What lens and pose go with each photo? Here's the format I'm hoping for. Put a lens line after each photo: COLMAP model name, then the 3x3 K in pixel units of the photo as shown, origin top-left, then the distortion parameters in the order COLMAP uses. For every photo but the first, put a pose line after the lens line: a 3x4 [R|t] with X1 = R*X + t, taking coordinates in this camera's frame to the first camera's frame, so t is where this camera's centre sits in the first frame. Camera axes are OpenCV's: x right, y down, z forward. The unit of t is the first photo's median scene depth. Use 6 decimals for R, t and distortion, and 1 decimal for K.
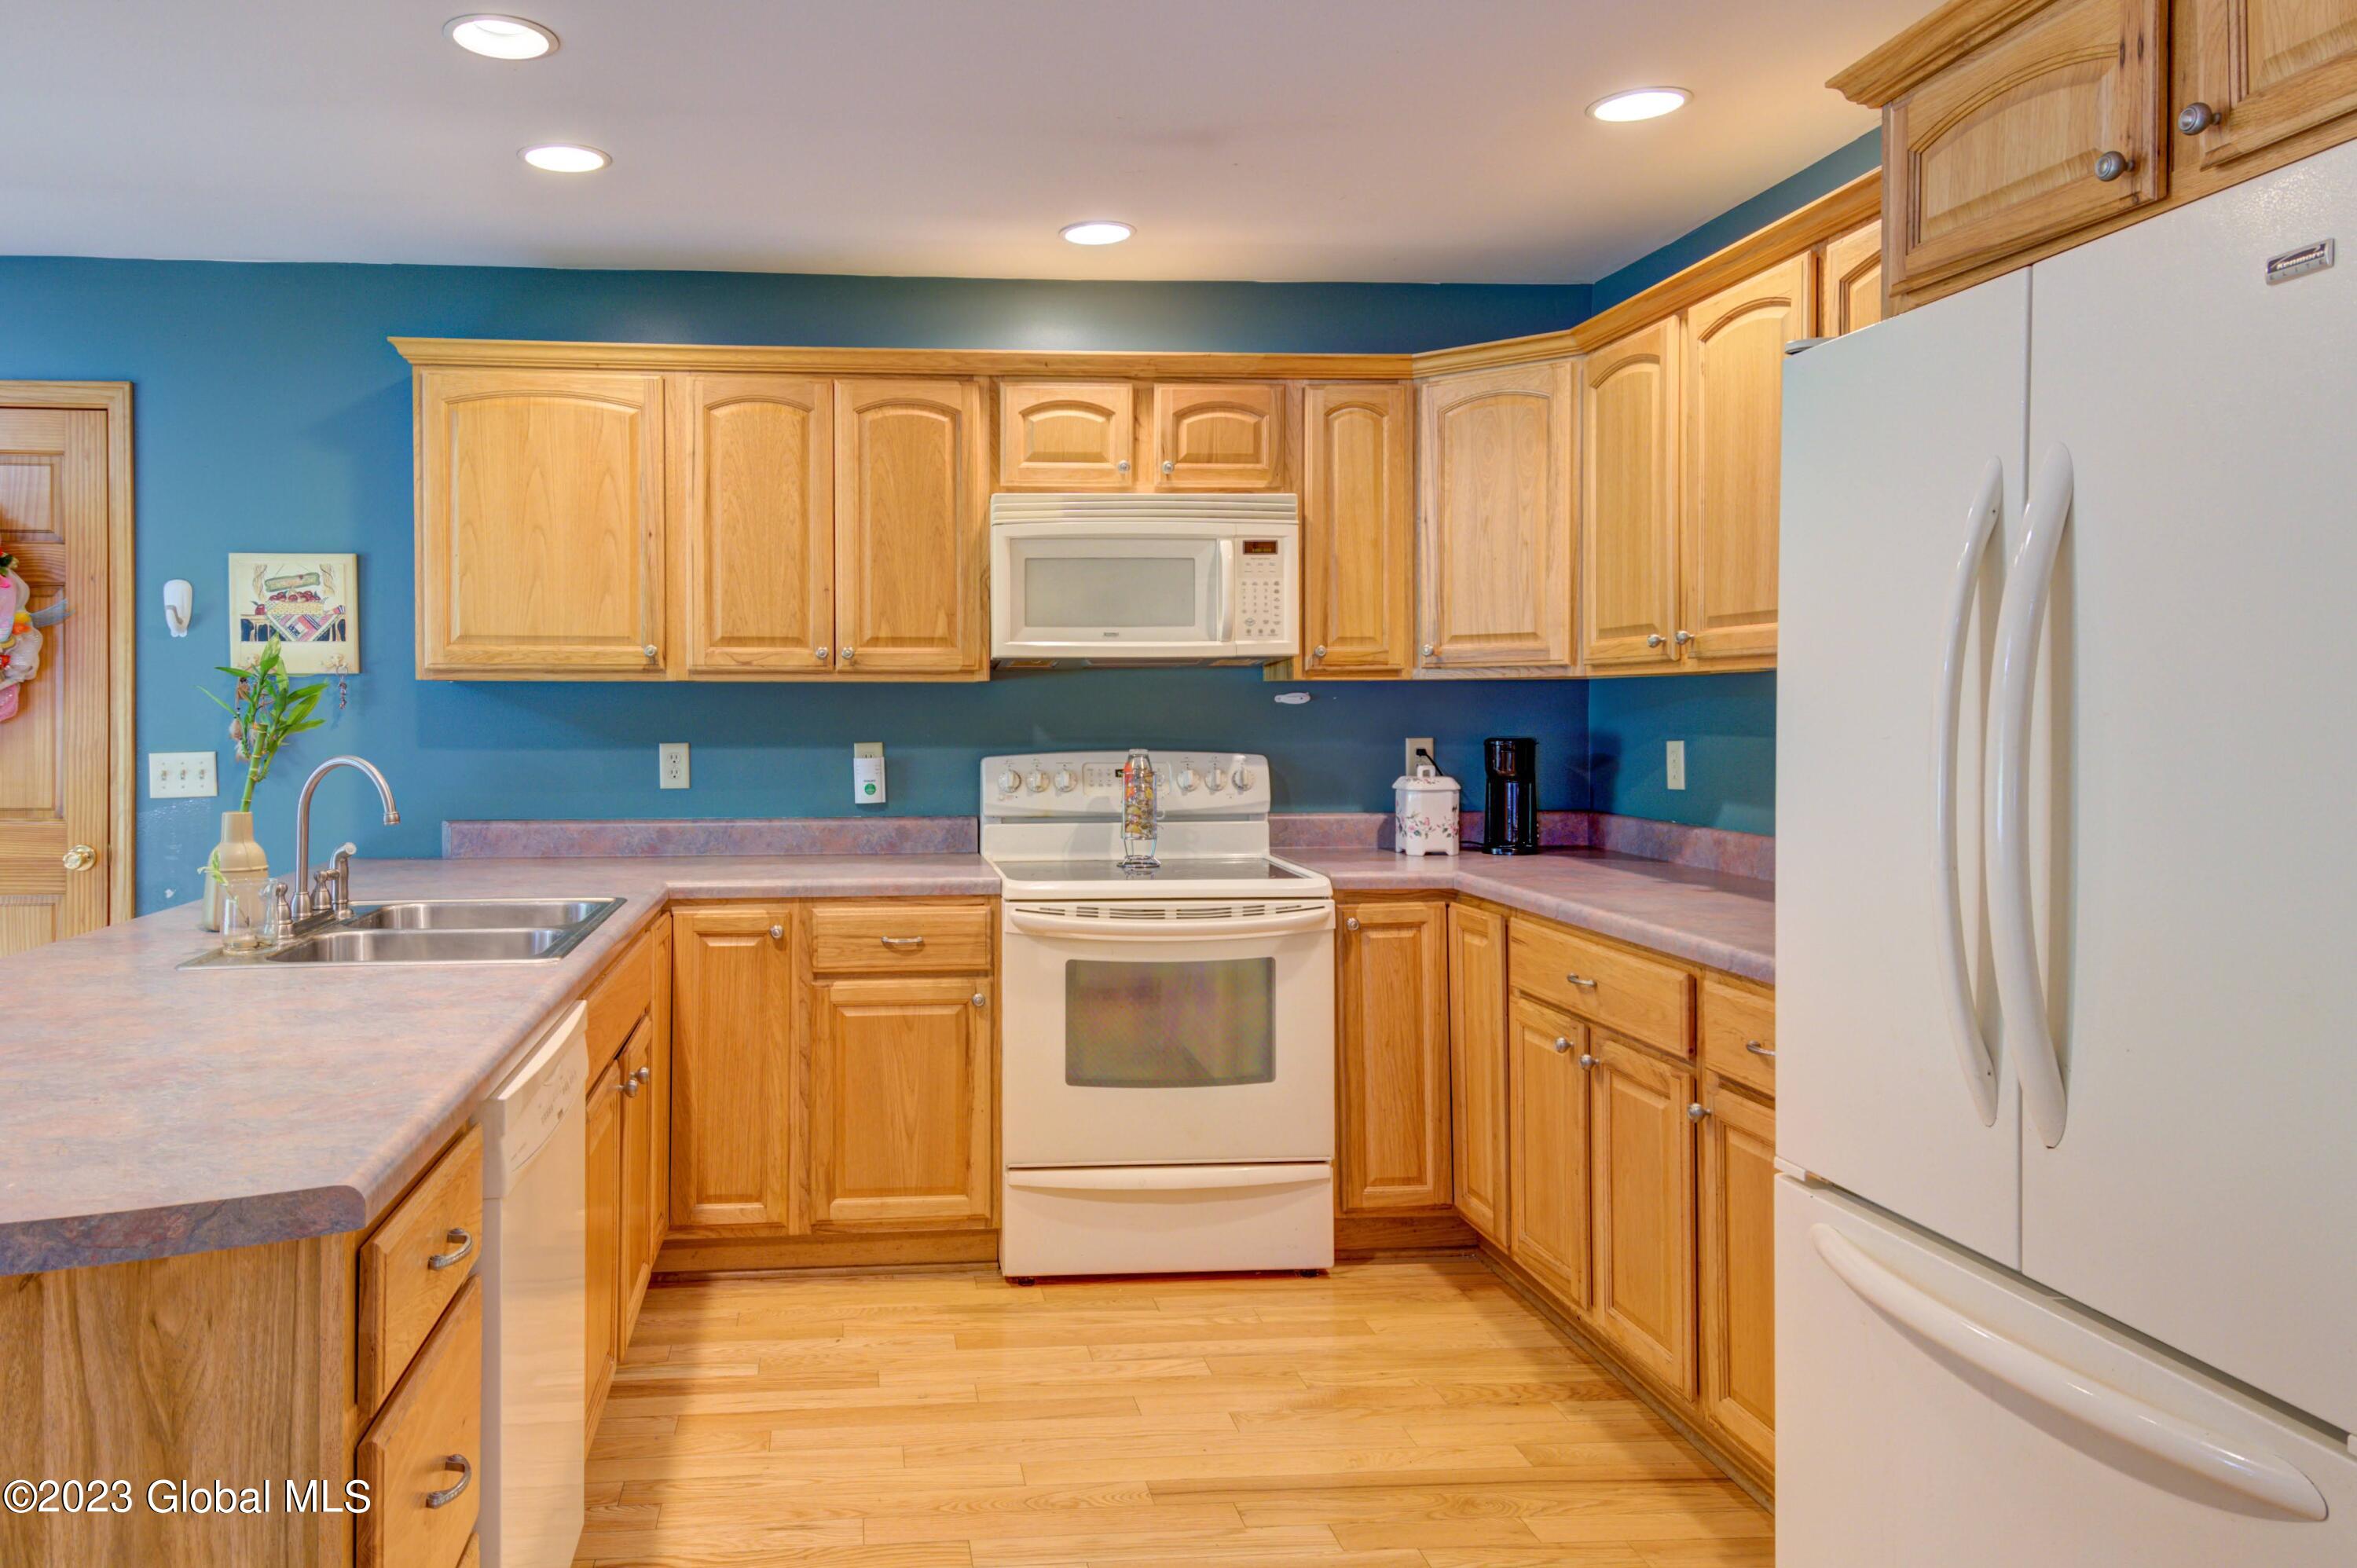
lens RADIAL K [[1625.5, 0, 955.5], [0, 1625.5, 718.2], [0, 0, 1]] dist [0.073396, 0.000073]
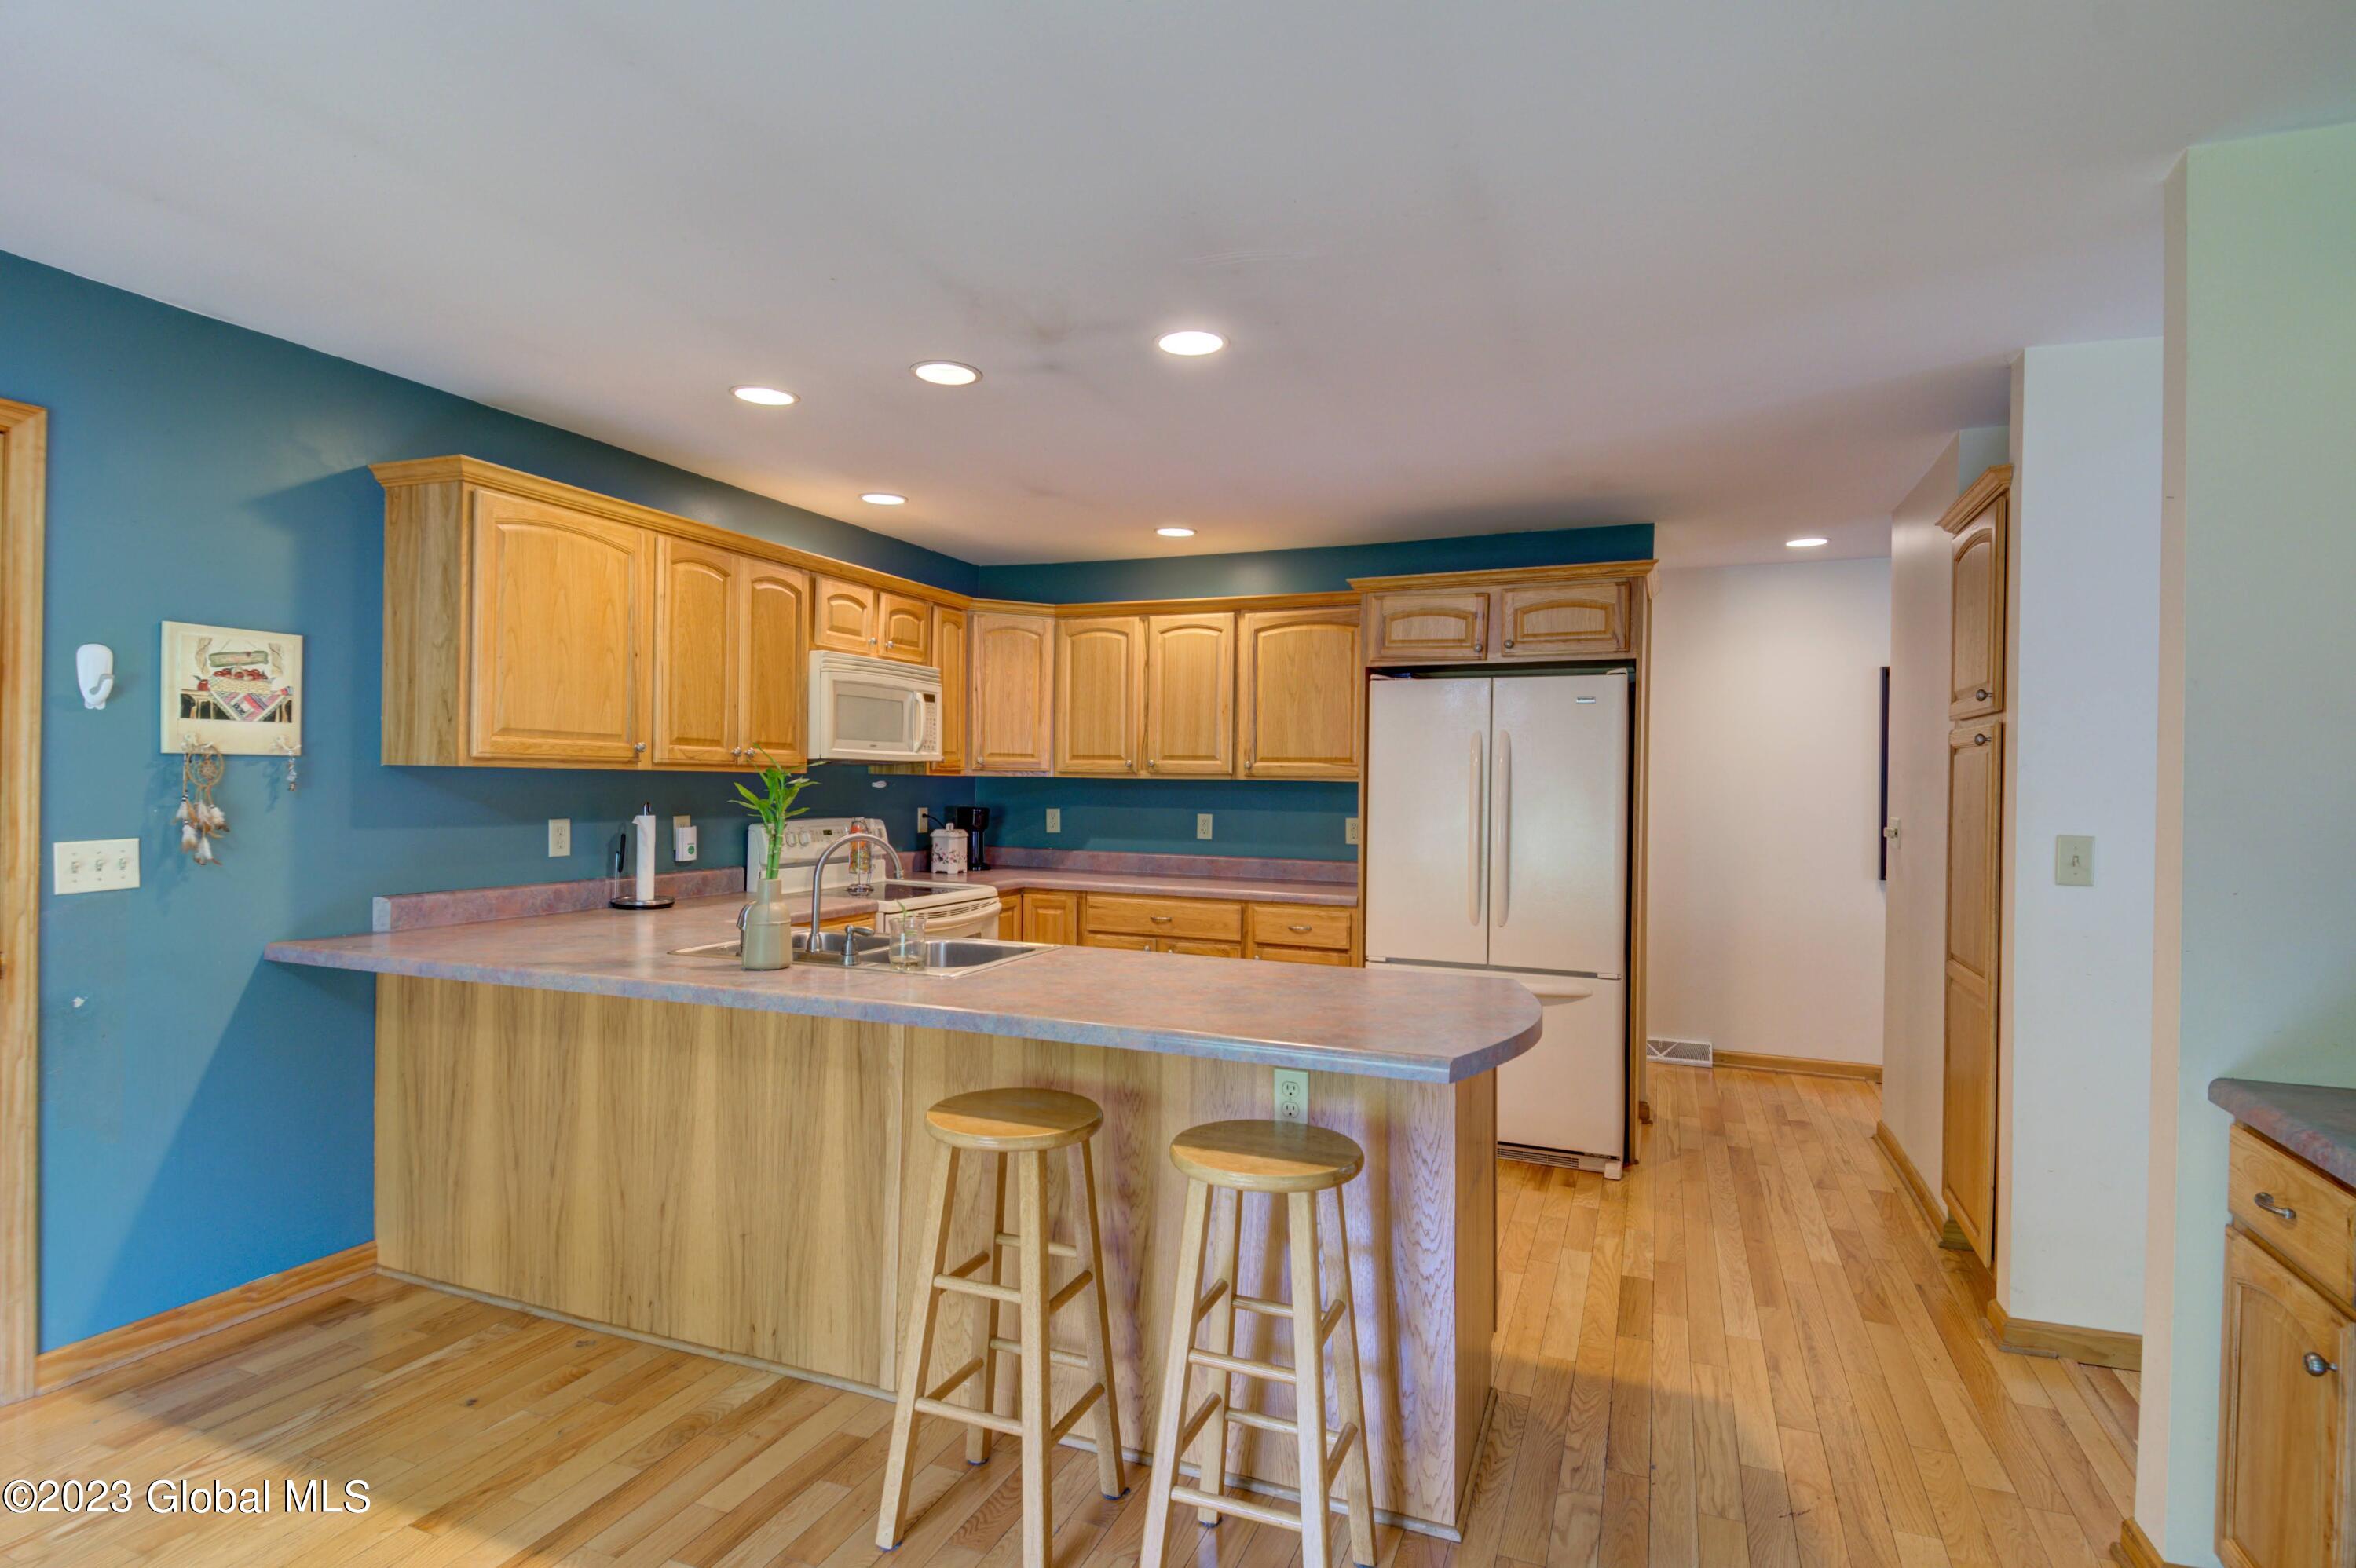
lens RADIAL K [[1225.9, 0, 1178.0], [0, 1225.9, 784.0], [0, 0, 1]] dist [0.053134, -0.046496]
pose [[0.437837, 0.006322, 0.899032, -0.845951], [-0.011885, 0.999929, -0.001244, -0.015915], [-0.898976, -0.010141, 0.437881, 0.196143]]
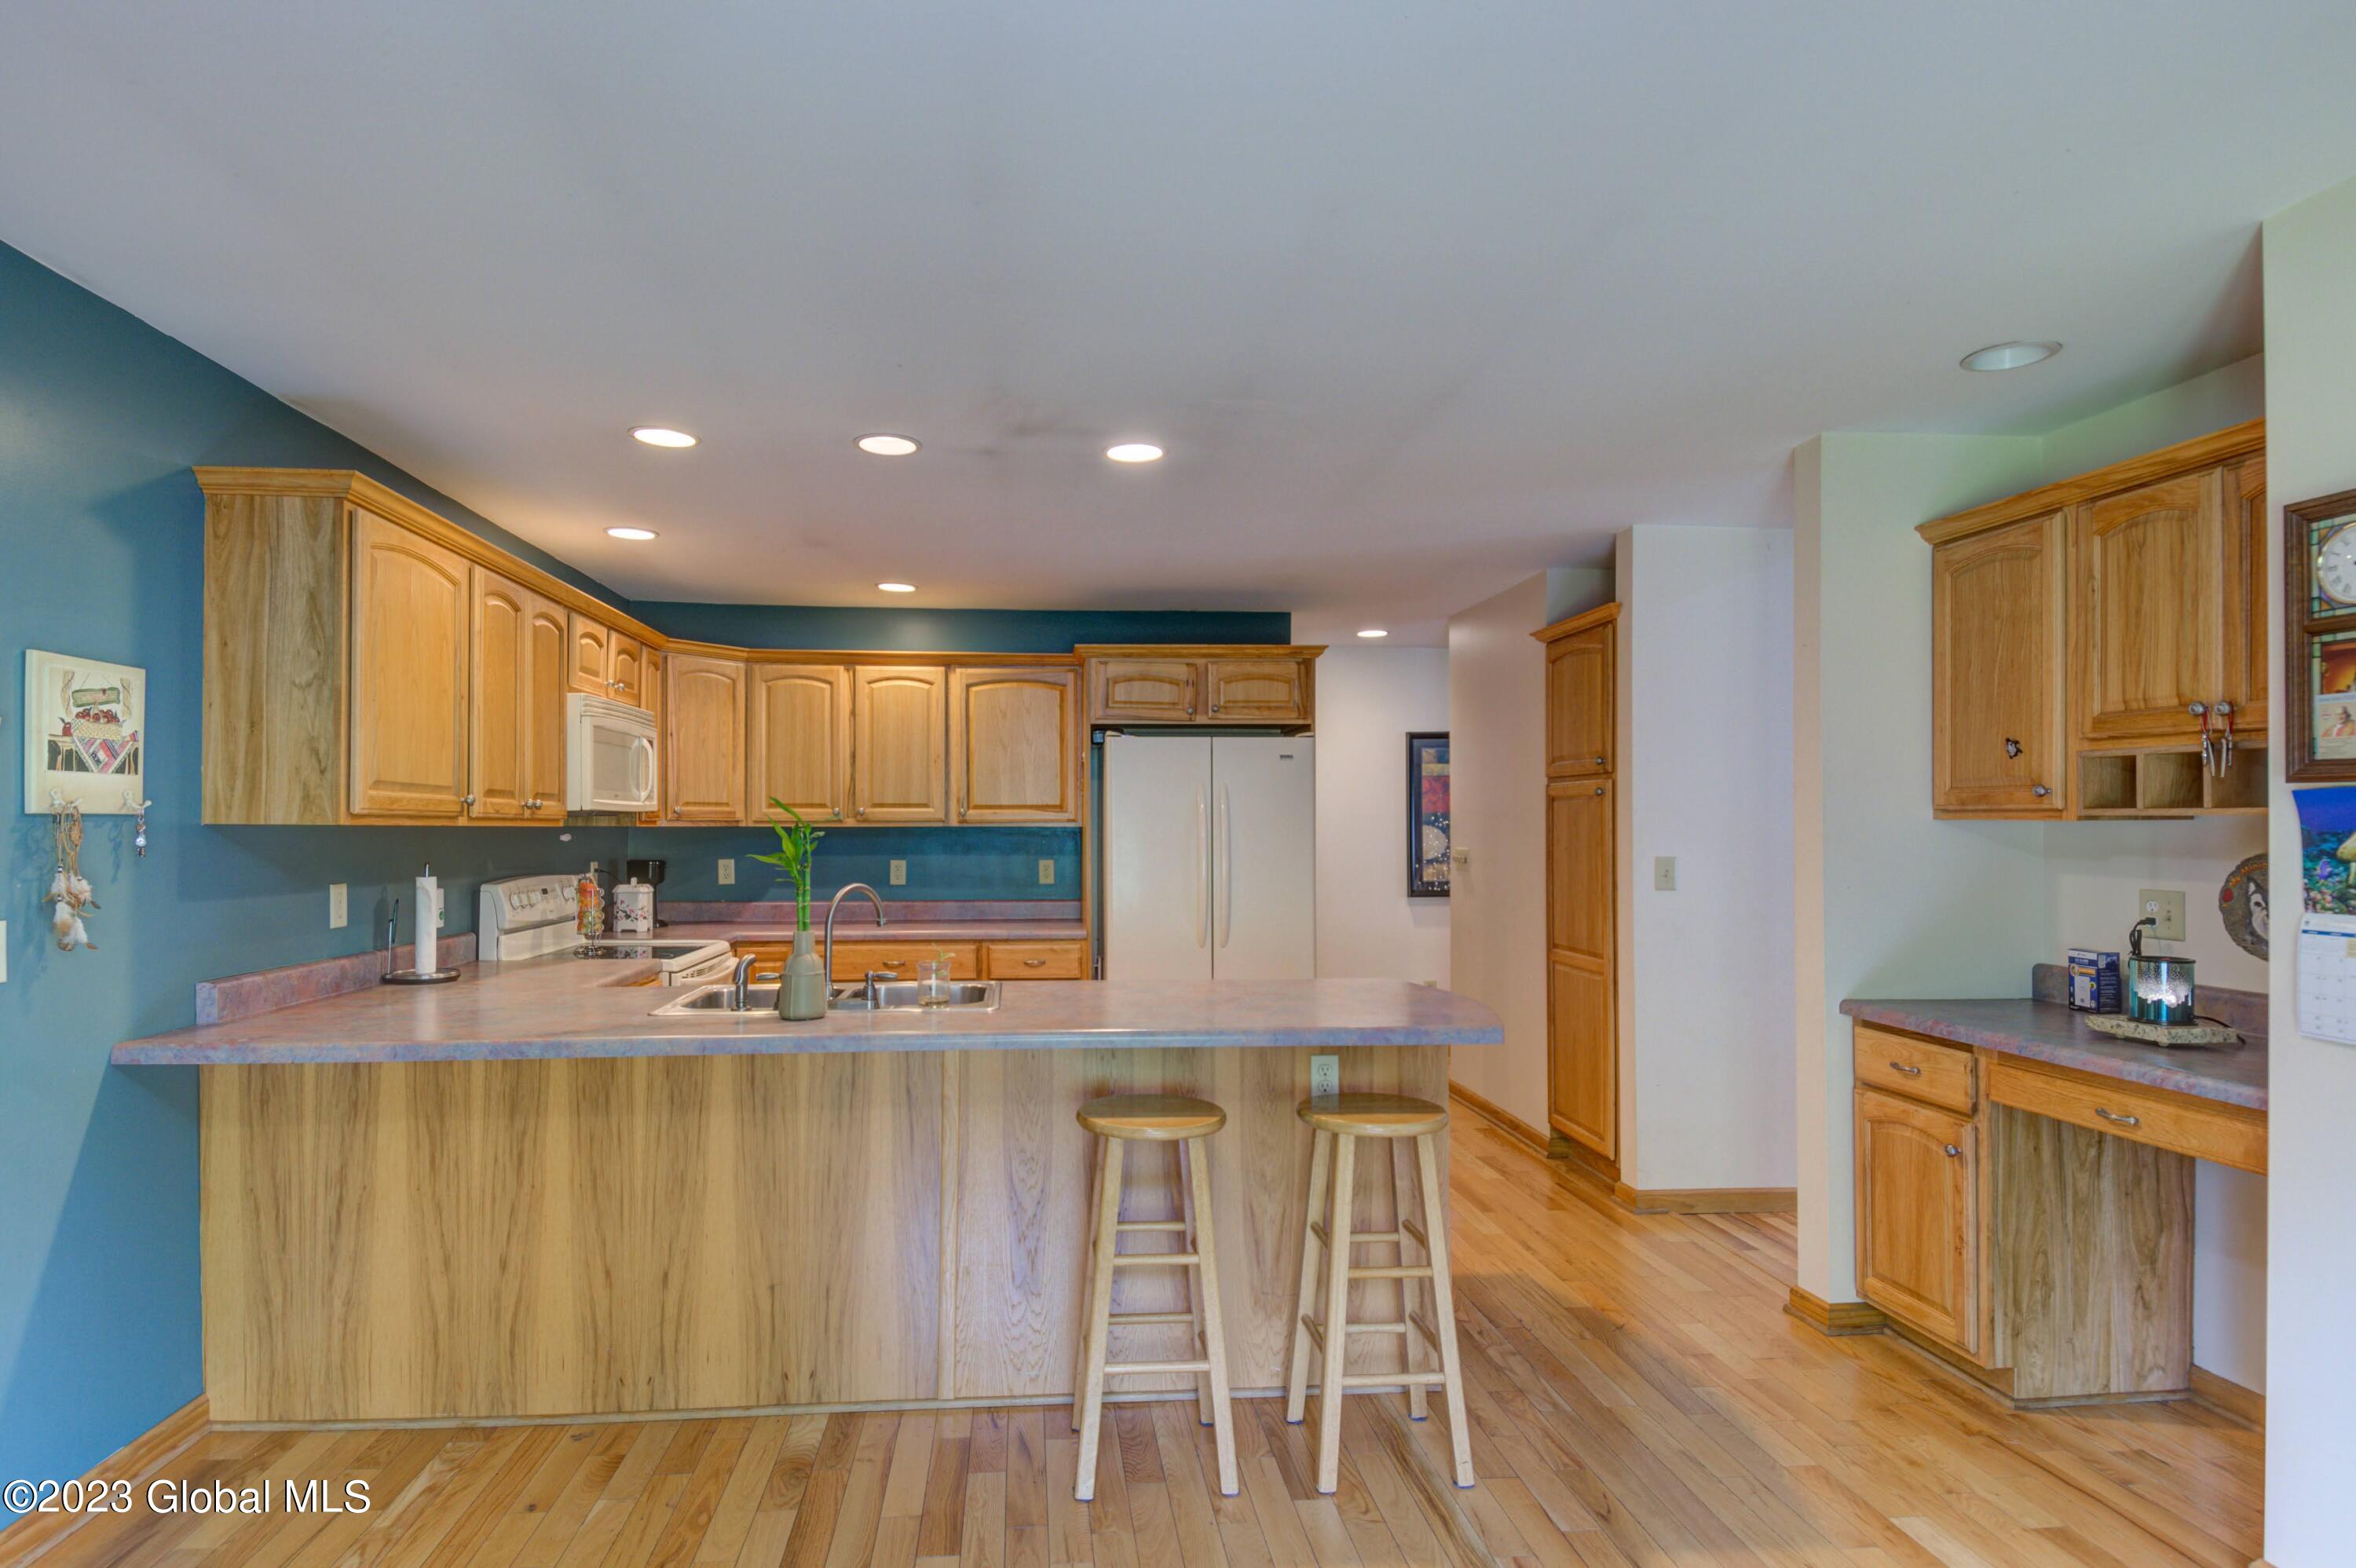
lens RADIAL K [[1259.5, 0, 1142.5], [0, 1259.5, 812.0], [0, 0, 1]] dist [0.054511, -0.052932]
pose [[-0.023430, 0.014490, 0.999620, -1.060479], [0.003986, 0.999888, -0.014400, -0.017819], [-0.999718, 0.003647, -0.023485, 0.535041]]
